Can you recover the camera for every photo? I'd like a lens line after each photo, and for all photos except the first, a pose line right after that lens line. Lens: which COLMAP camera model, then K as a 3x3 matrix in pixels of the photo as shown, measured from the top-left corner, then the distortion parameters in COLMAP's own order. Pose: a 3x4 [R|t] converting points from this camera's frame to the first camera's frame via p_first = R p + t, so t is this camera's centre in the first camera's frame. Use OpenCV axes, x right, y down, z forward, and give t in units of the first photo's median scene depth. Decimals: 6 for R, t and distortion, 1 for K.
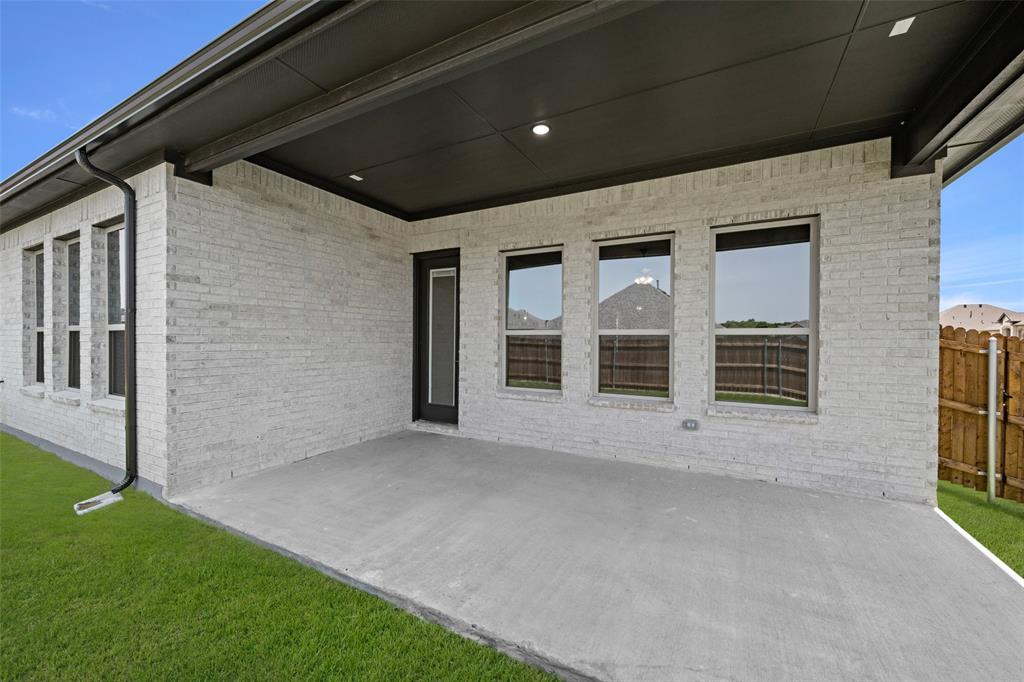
lens RADIAL K [[398.2, 0, 510.9], [0, 398.2, 340.4], [0, 0, 1]] dist [0.016140, 0.000249]
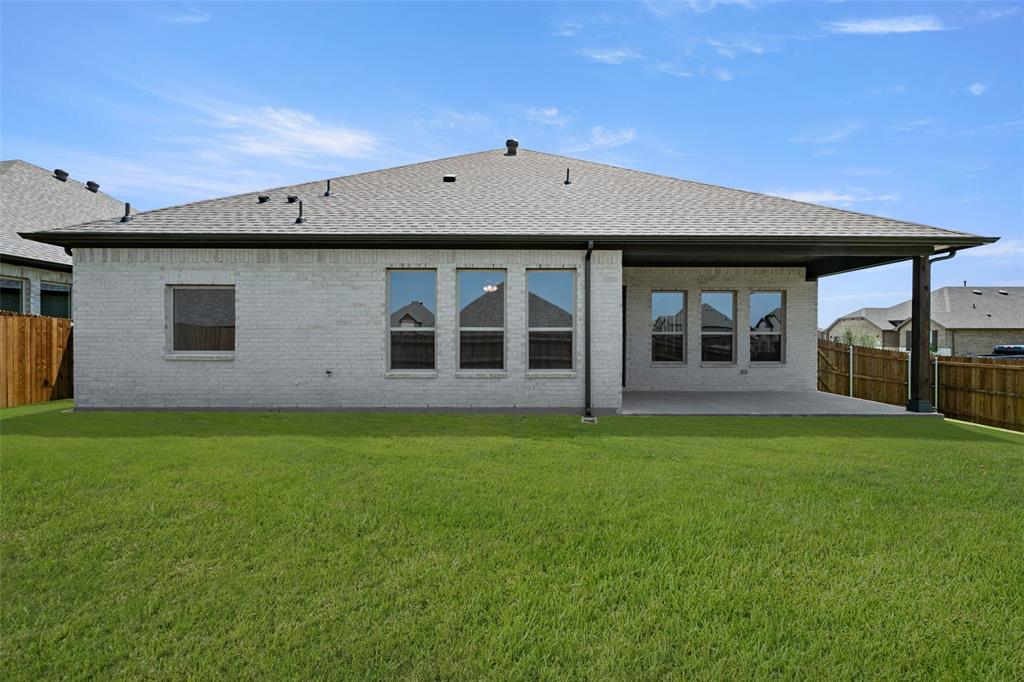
lens RADIAL K [[398.2, 0, 471.0], [0, 398.2, 335.8], [0, 0, 1]] dist [0.016140, 0.000249]
pose [[0.880523, -0.002391, 0.473997, -1.912988], [0.003188, 0.999995, -0.000879, -0.008092], [-0.473993, 0.002285, 0.880526, -0.311905]]
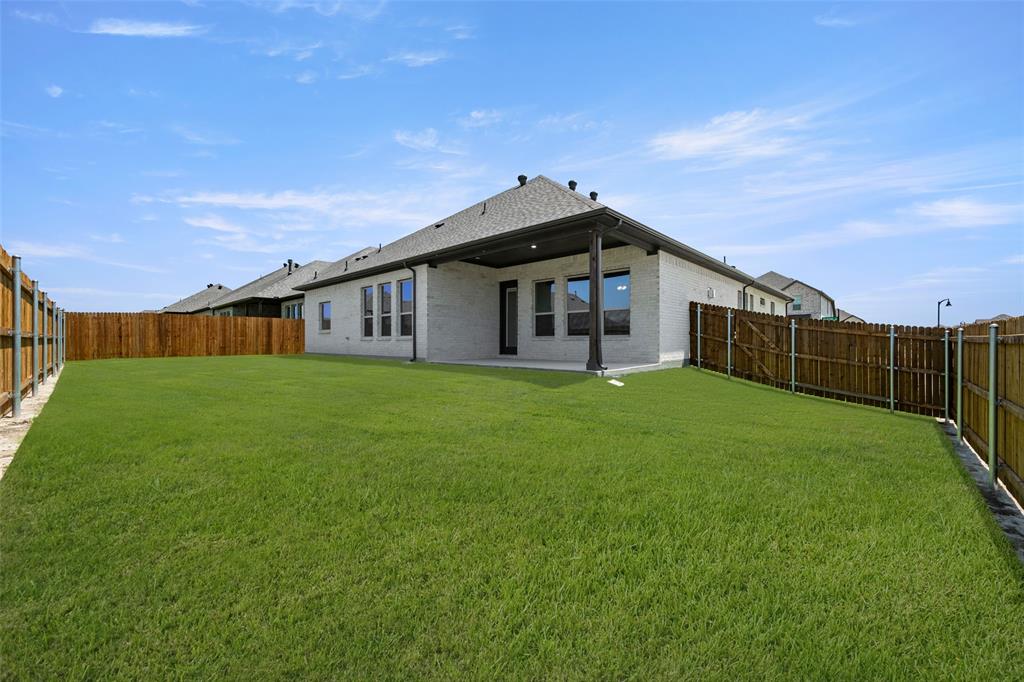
lens RADIAL K [[398.2, 0, 511.4], [0, 398.2, 337.1], [0, 0, 1]] dist [0.016140, 0.000249]
pose [[0.965971, -0.008353, -0.258515, 0.537283], [0.004046, 0.999844, -0.017185, 0.184196], [0.258619, 0.015554, 0.965854, -1.565989]]
